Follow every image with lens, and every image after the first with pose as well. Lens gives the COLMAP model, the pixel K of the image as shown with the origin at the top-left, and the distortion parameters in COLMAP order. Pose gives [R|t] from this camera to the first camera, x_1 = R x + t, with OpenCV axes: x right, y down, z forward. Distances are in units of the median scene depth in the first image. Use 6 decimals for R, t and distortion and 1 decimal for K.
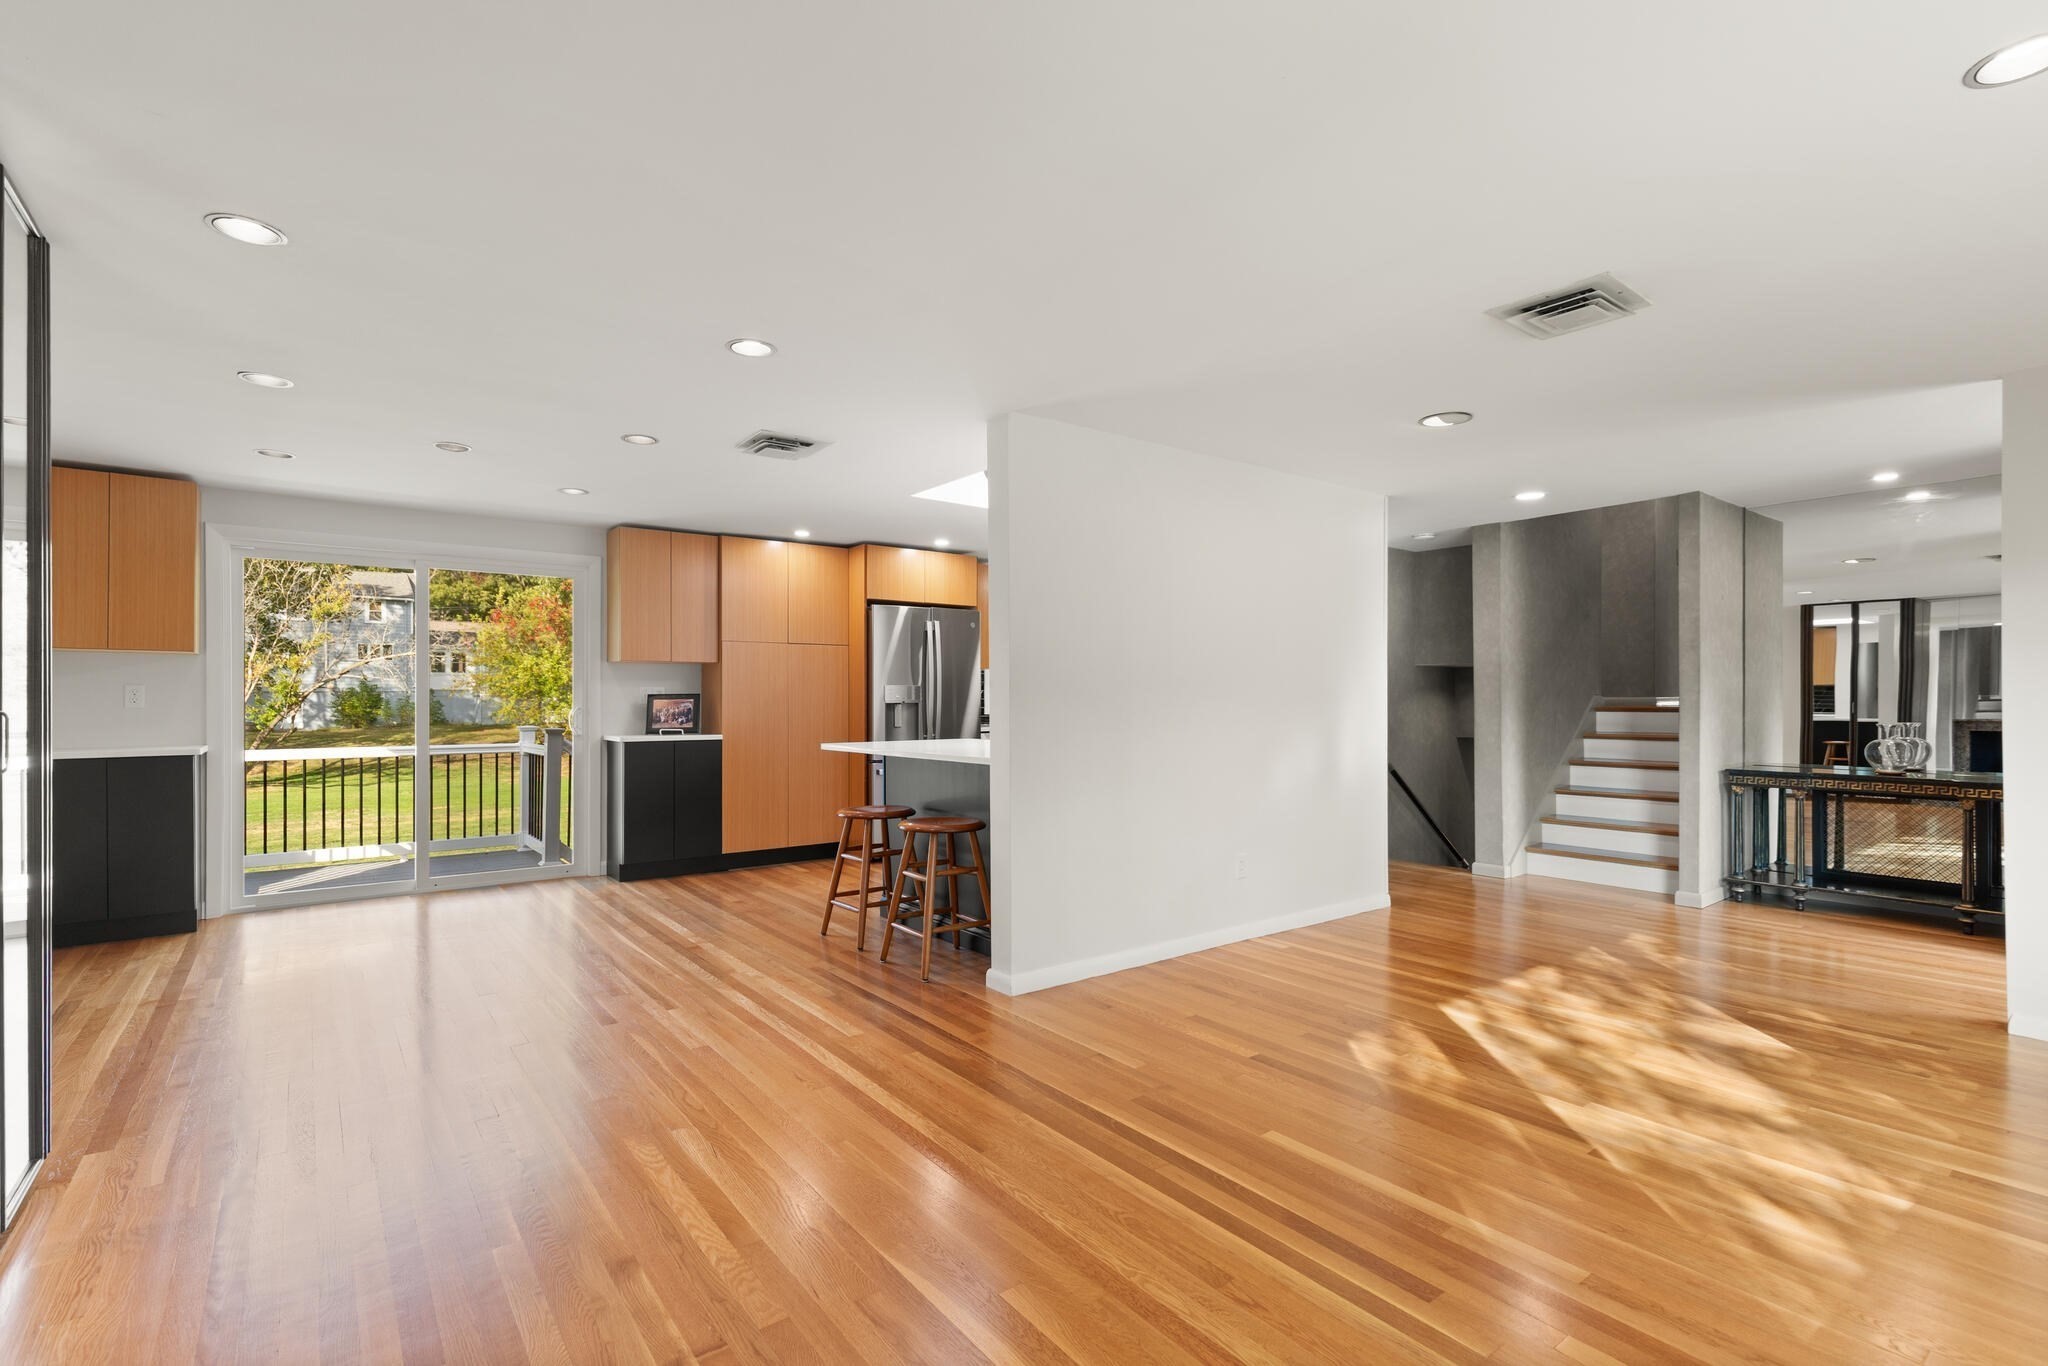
lens RADIAL K [[945.8, 0, 1036.8], [0, 945.8, 701.5], [0, 0, 1]] dist [0.004317, 0.000379]
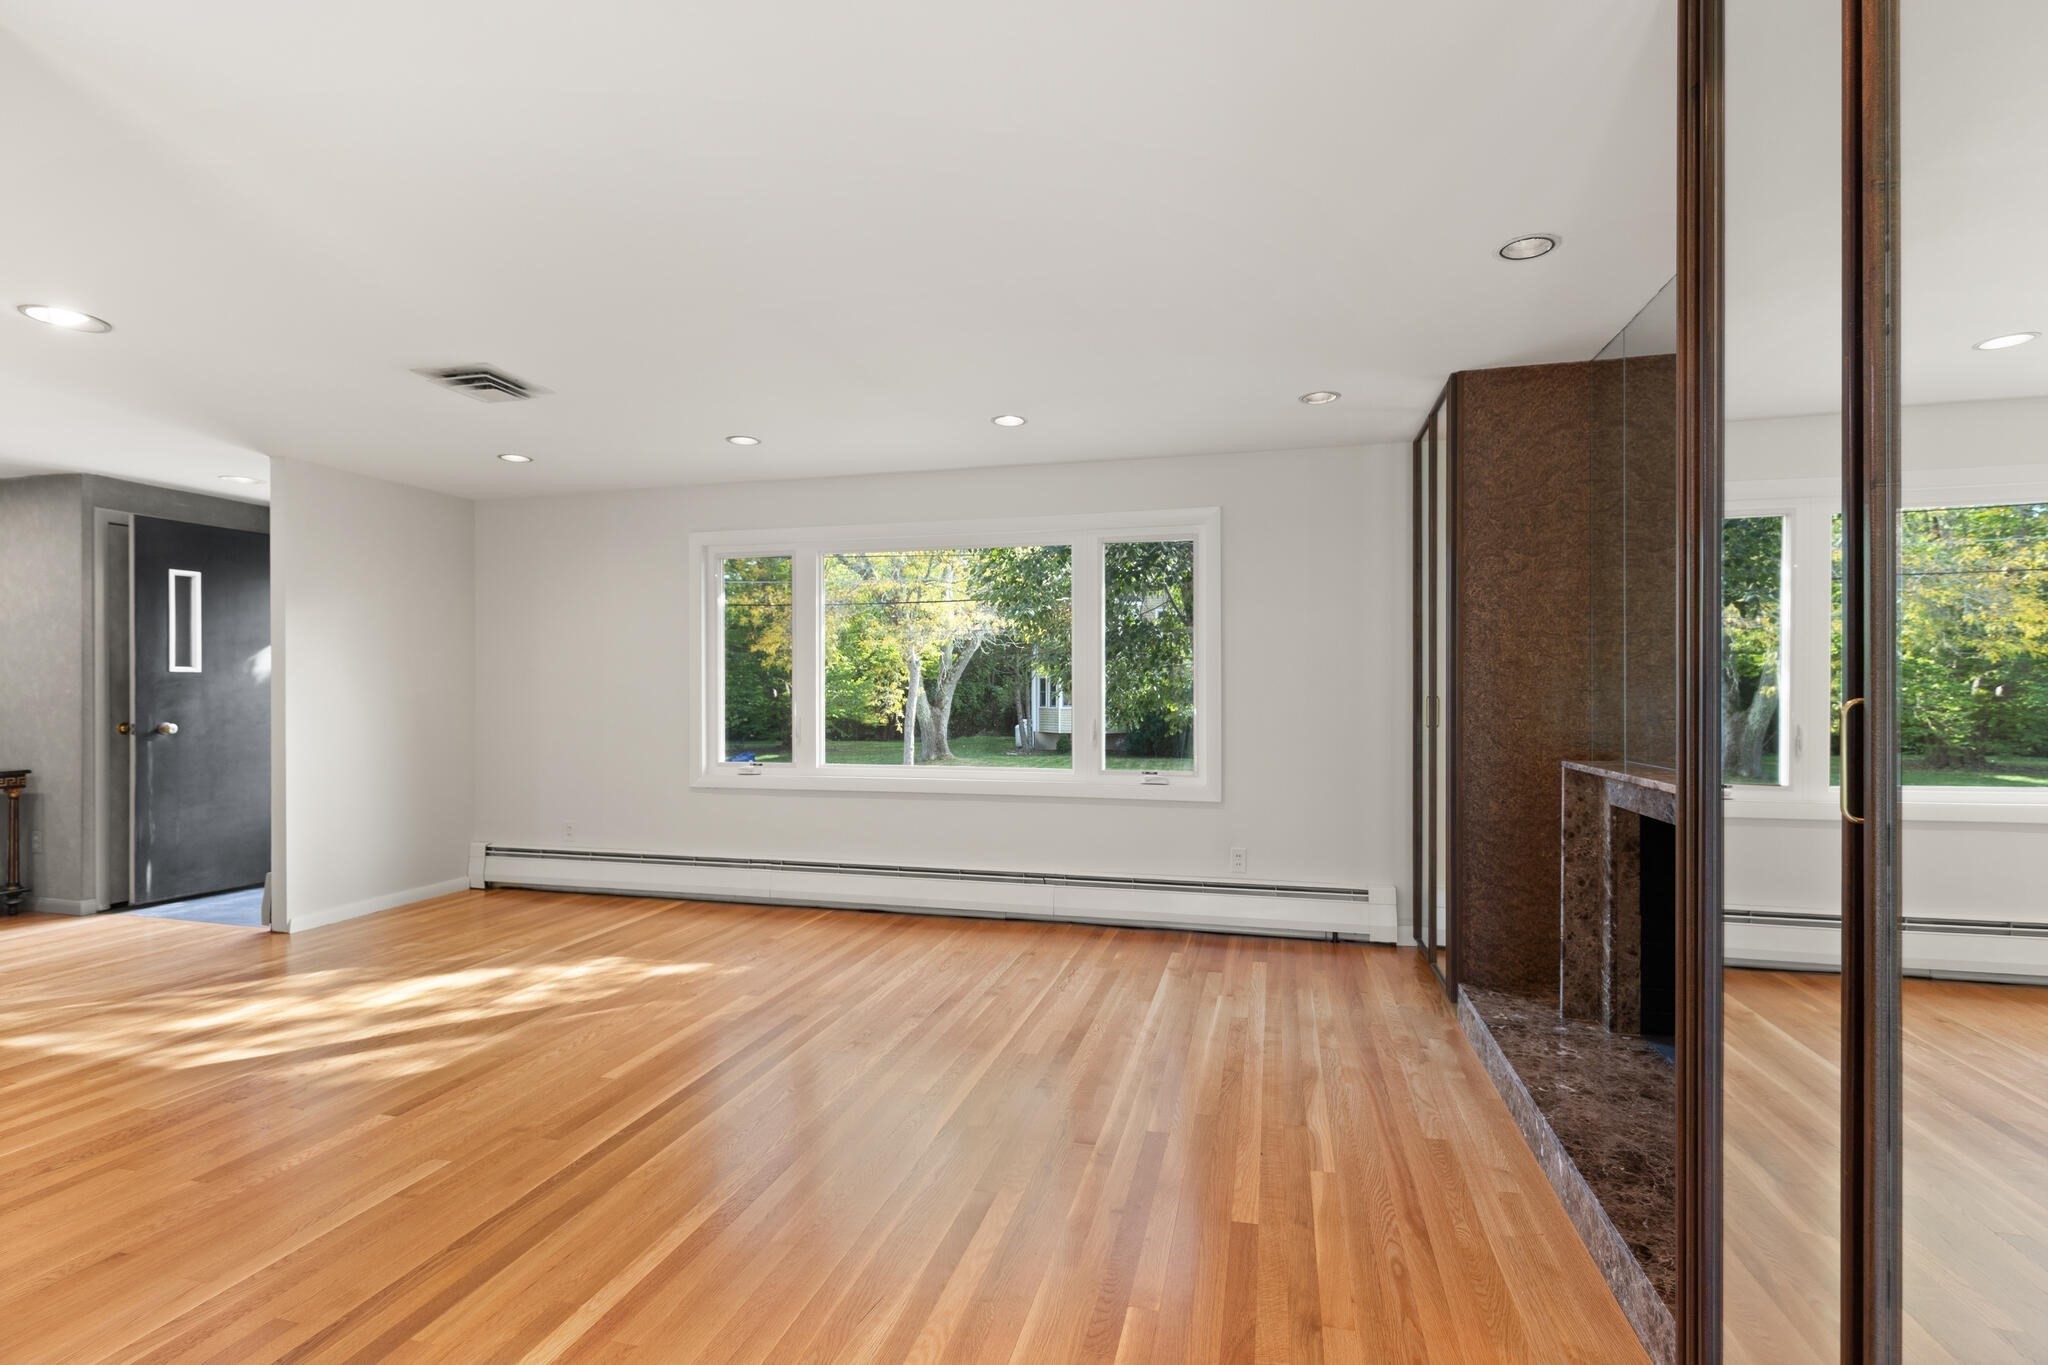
lens RADIAL K [[945.8, 0, 1027.1], [0, 945.8, 695.6], [0, 0, 1]] dist [0.004317, 0.000379]
pose [[-0.609060, -0.001319, 0.793123, -0.556564], [0.005477, 0.999968, 0.005868, 0.000743], [-0.793105, 0.007918, -0.609033, 0.757438]]
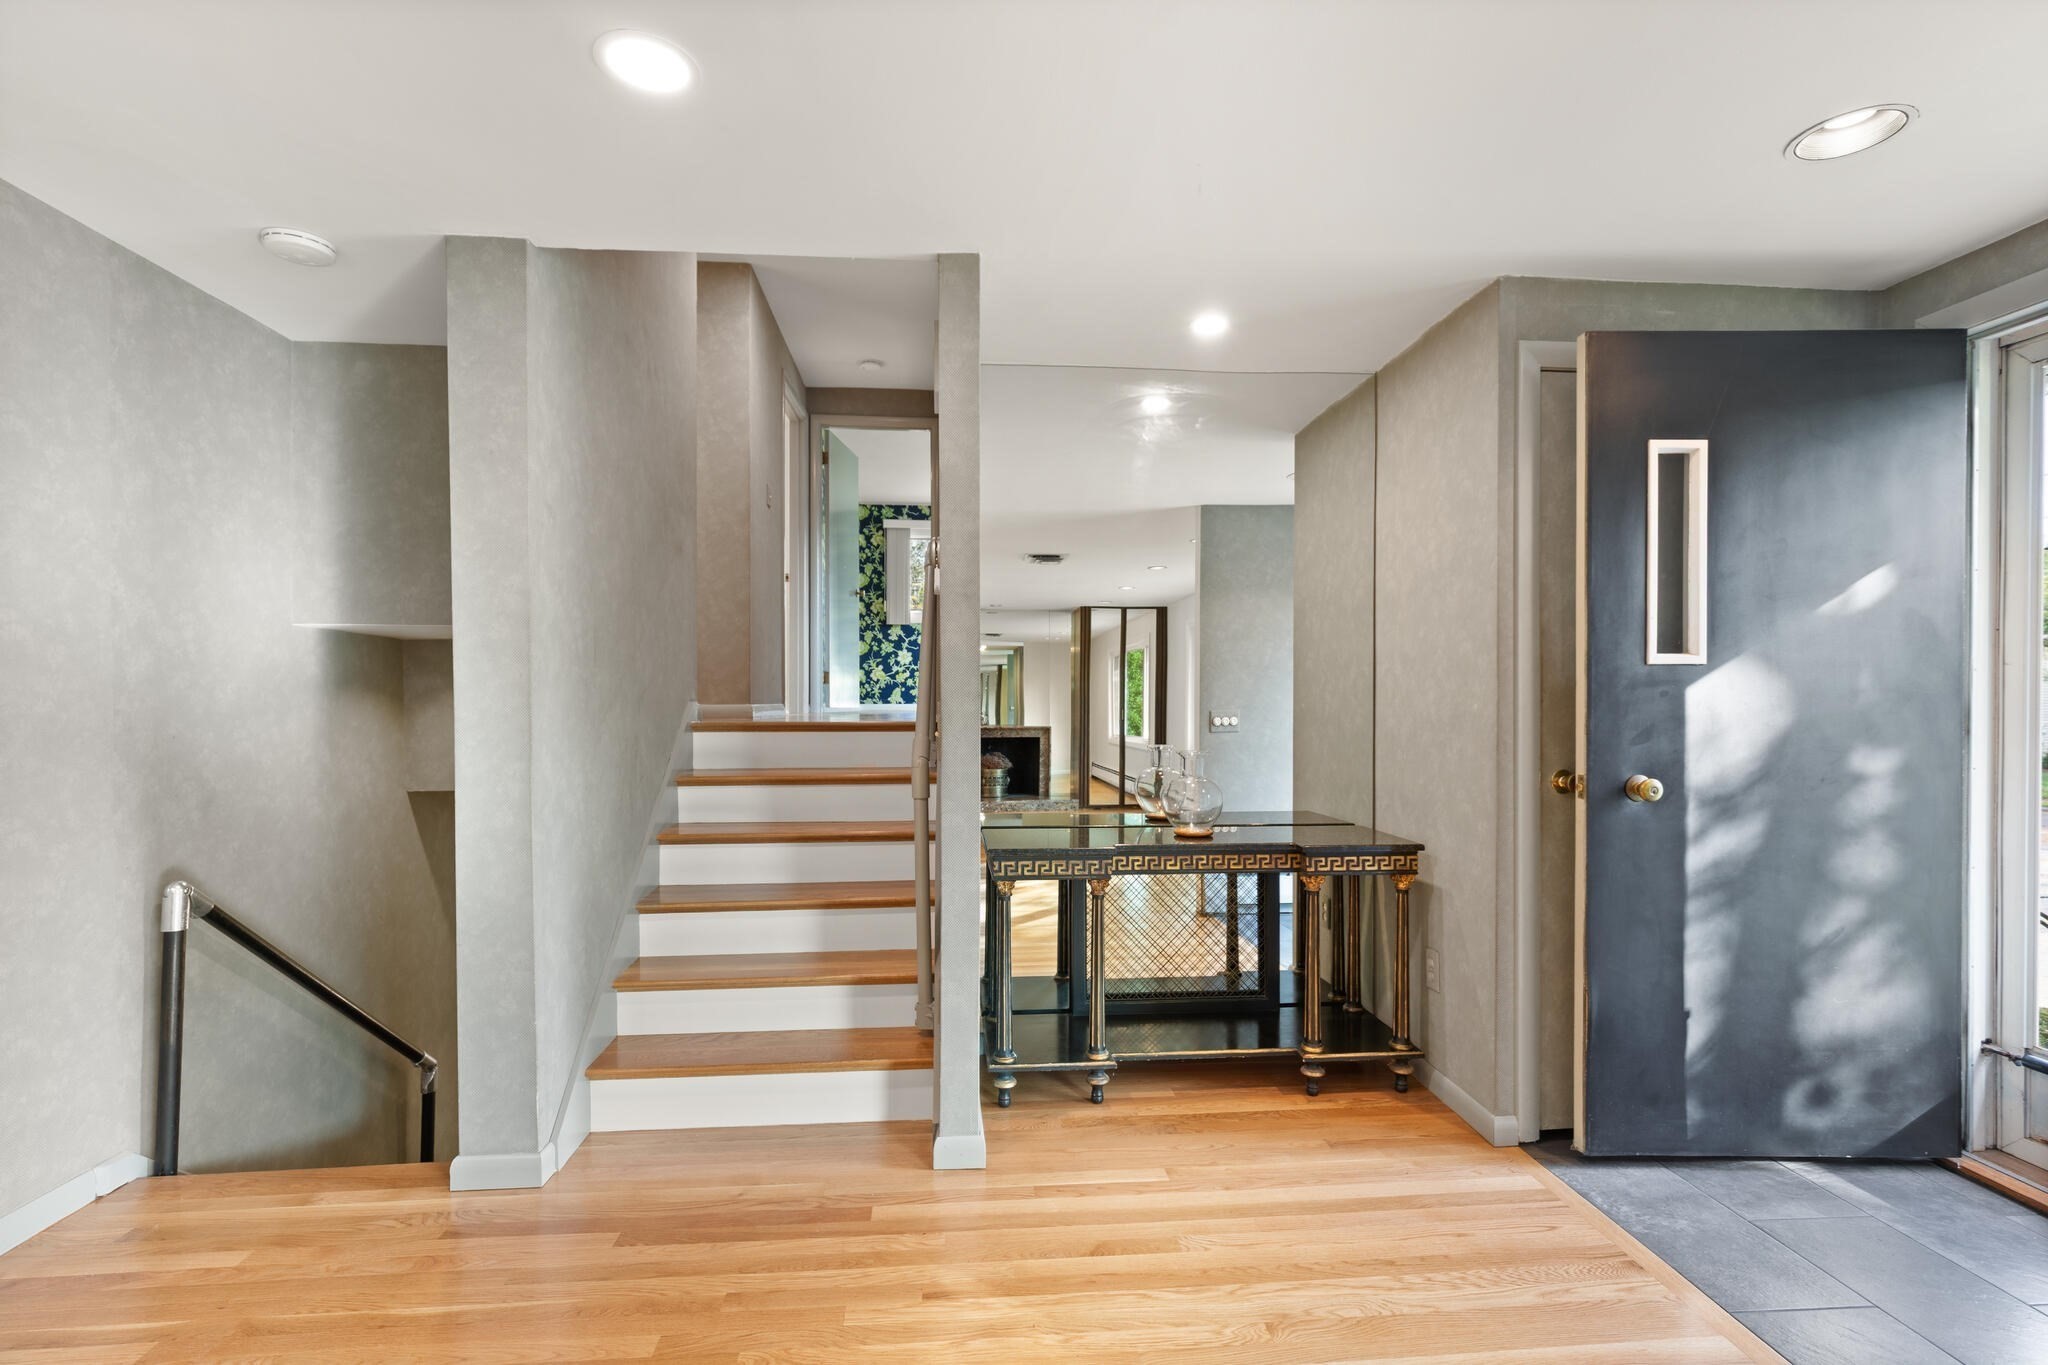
lens RADIAL K [[945.8, 0, 1025.0], [0, 945.8, 704.3], [0, 0, 1]] dist [0.004317, 0.000379]
pose [[0.547021, -0.000492, 0.837119, 0.398278], [0.003260, 0.999993, -0.001542, -0.005570], [-0.837112, 0.003572, 0.547019, 0.887783]]
